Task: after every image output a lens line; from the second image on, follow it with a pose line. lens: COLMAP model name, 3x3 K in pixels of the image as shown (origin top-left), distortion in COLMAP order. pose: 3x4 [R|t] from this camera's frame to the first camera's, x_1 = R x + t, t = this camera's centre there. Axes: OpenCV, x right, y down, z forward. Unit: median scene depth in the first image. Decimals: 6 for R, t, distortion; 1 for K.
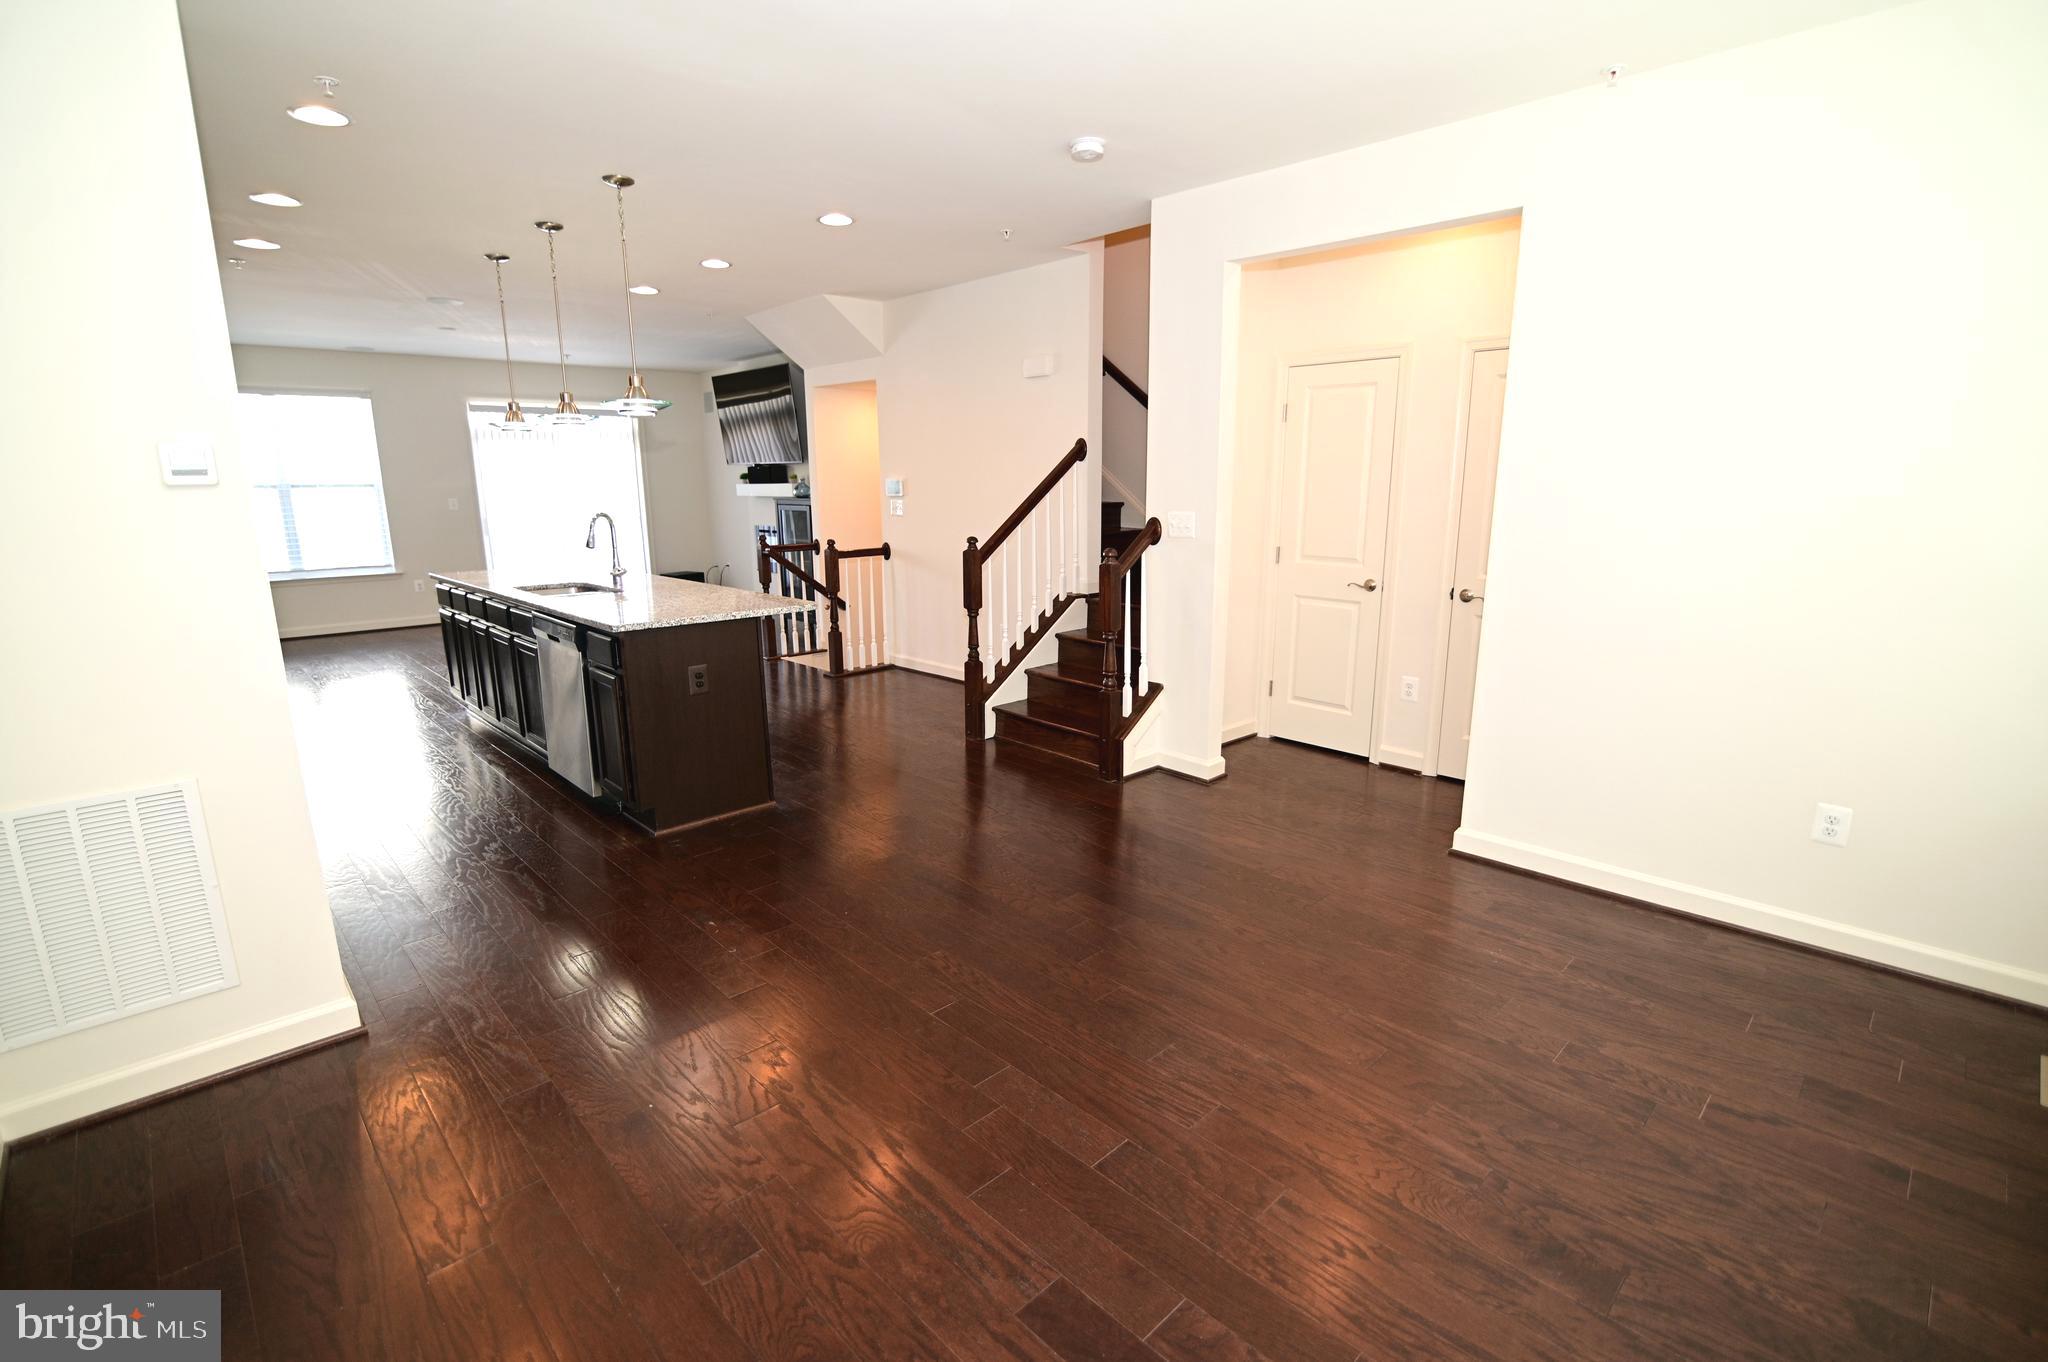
lens RADIAL K [[934.8, 0, 1017.9], [0, 934.8, 686.6], [0, 0, 1]] dist [-0.021952, 0.002270]
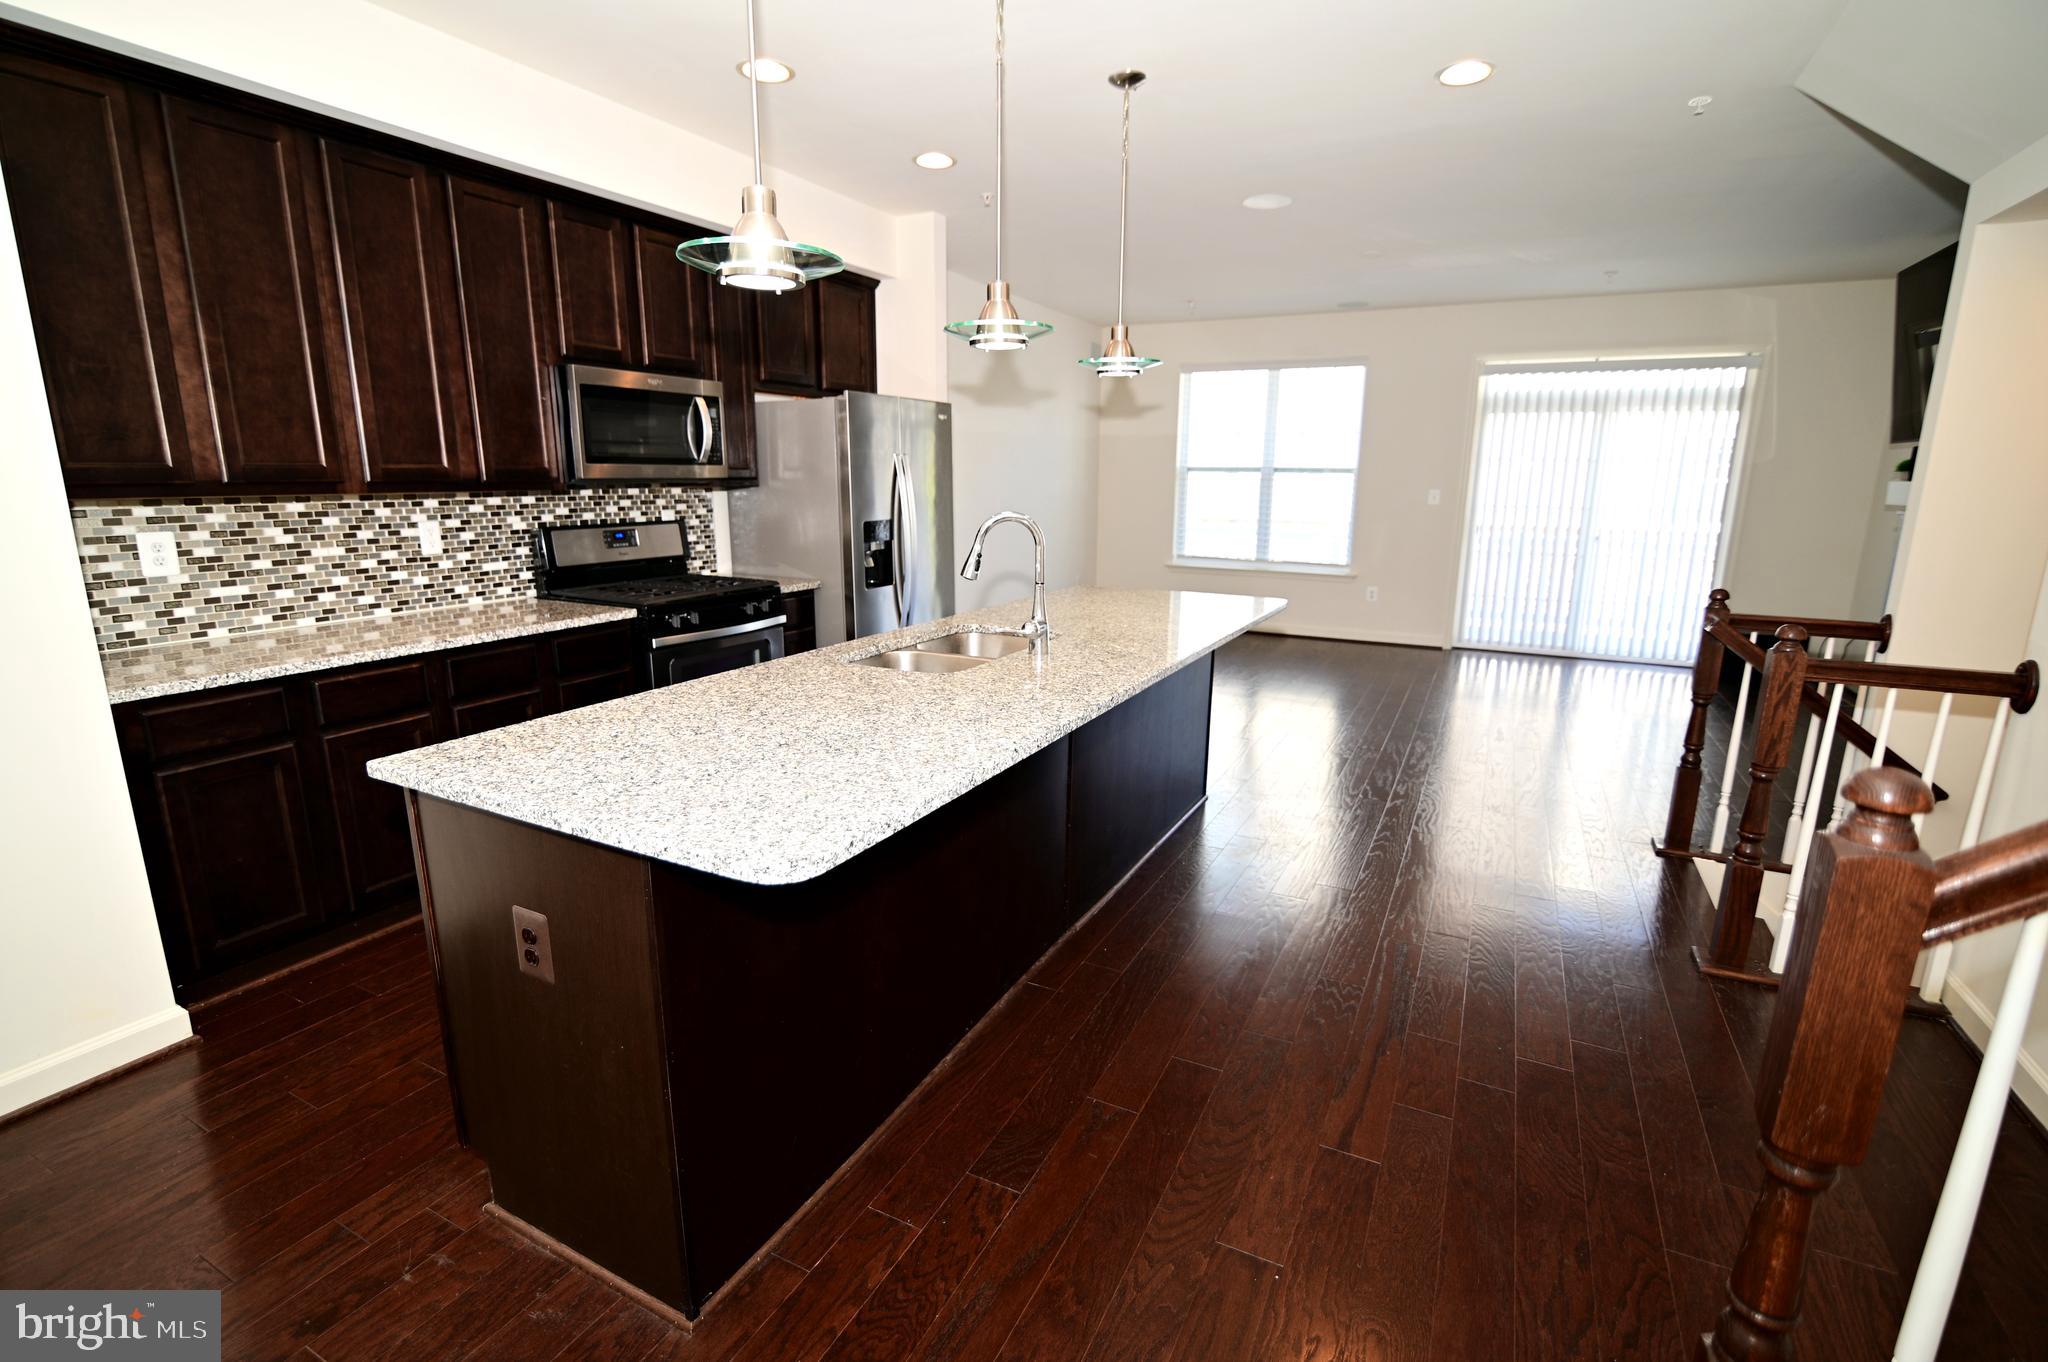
lens RADIAL K [[934.8, 0, 1019.1], [0, 934.8, 687.2], [0, 0, 1]] dist [-0.021952, 0.002270]
pose [[0.333211, 0.220589, -0.916685, 0.036039], [-0.215680, 0.964300, 0.153648, -0.126898], [0.917852, 0.146513, 0.368892, 0.601358]]
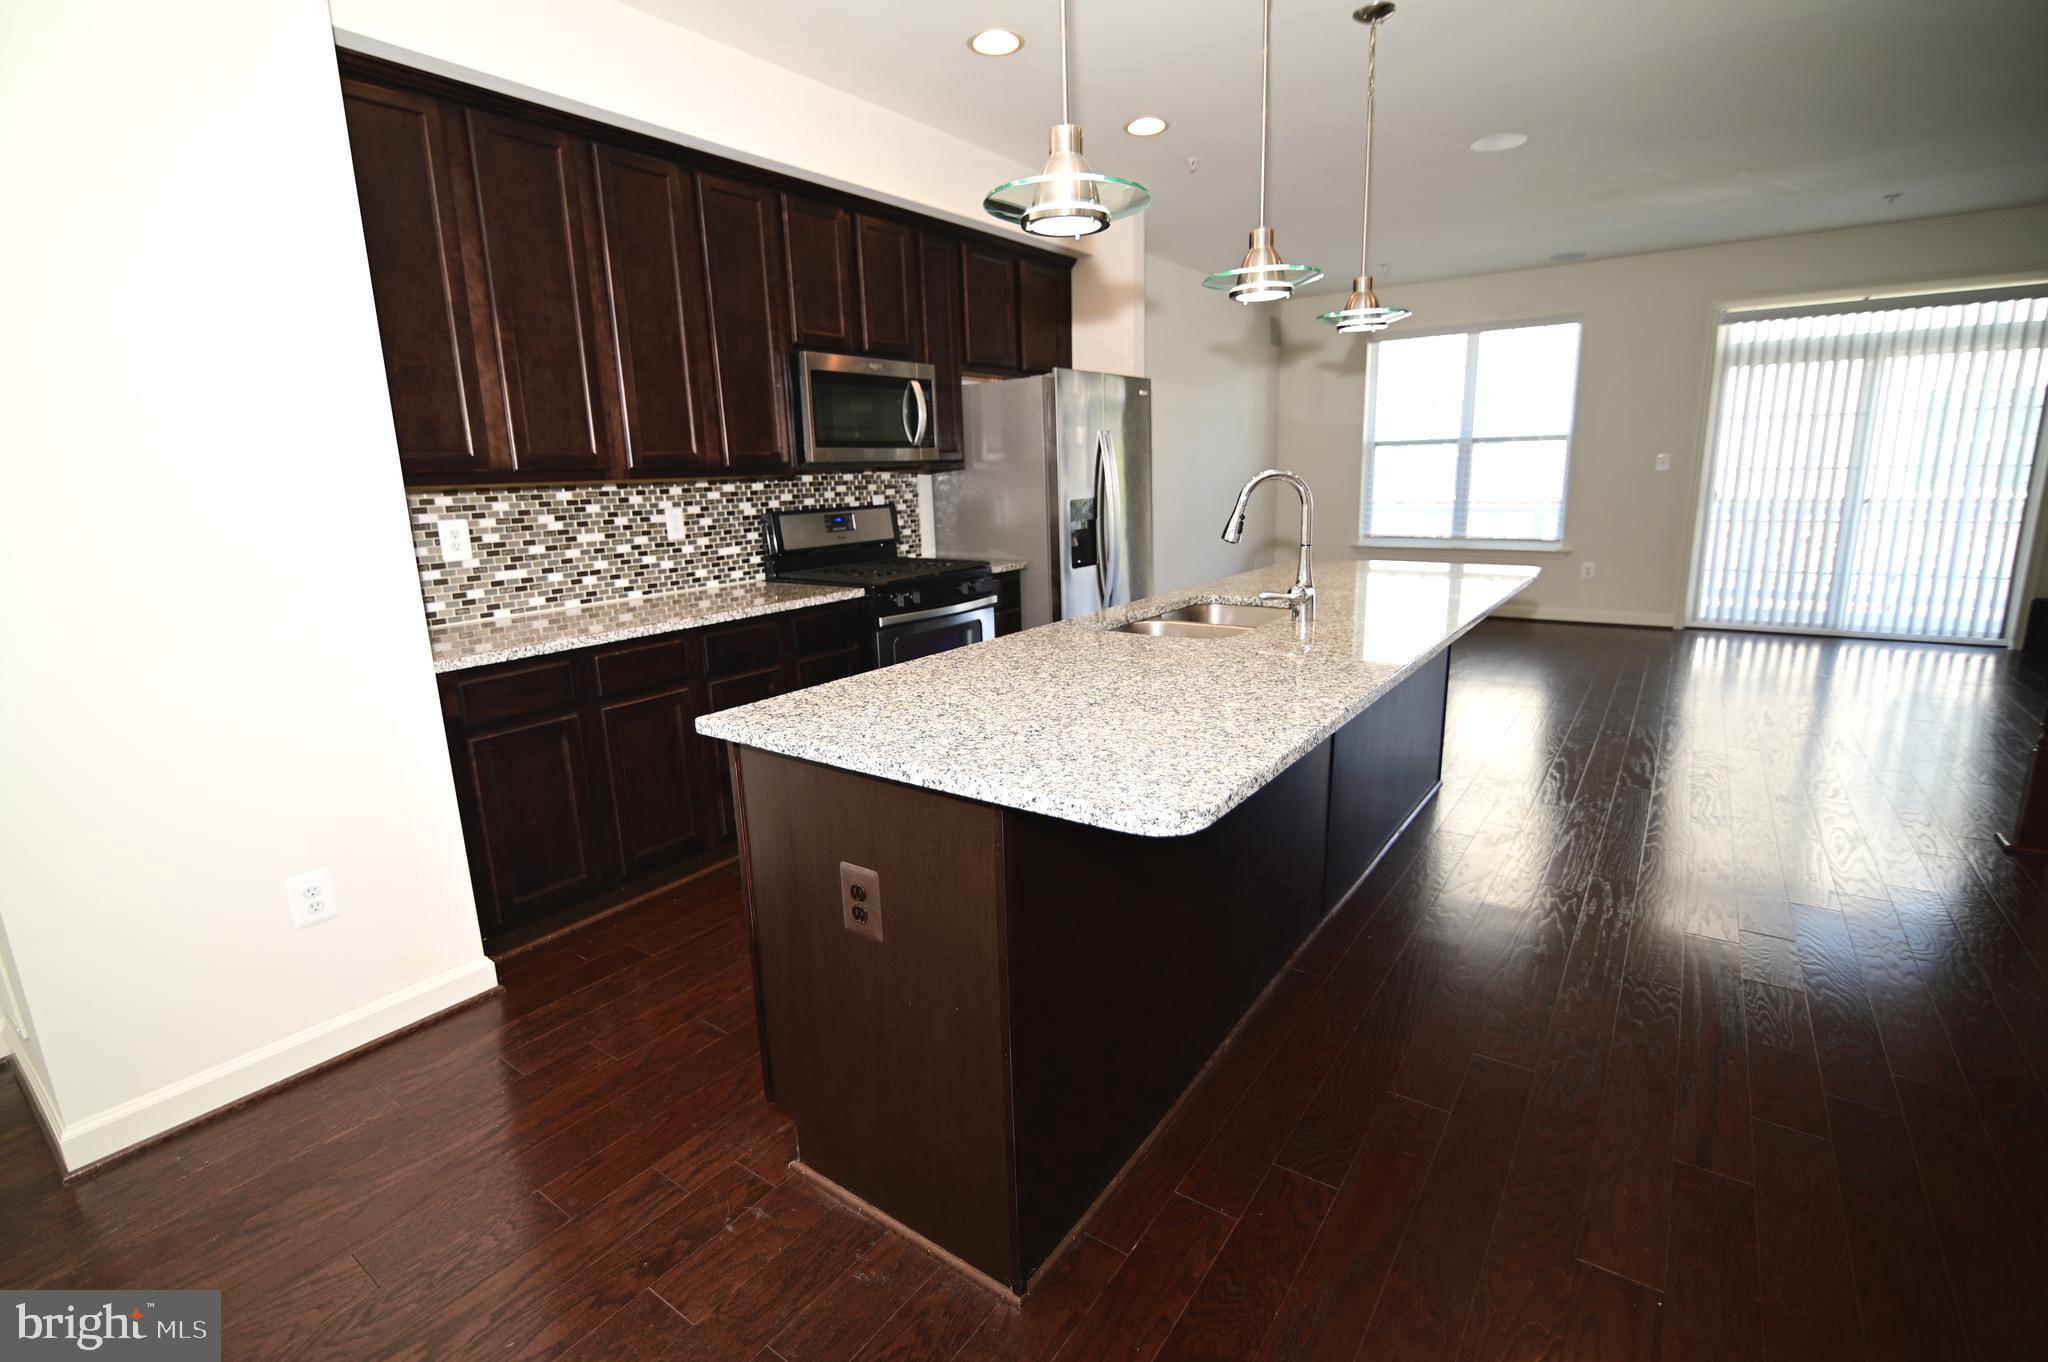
lens RADIAL K [[934.8, 0, 1012.8], [0, 934.8, 681.9], [0, 0, 1]] dist [-0.021952, 0.002270]
pose [[0.187354, 0.218475, -0.957688, 0.013772], [-0.185228, 0.965320, 0.183980, -0.105199], [0.964670, 0.142922, 0.221325, 0.562584]]
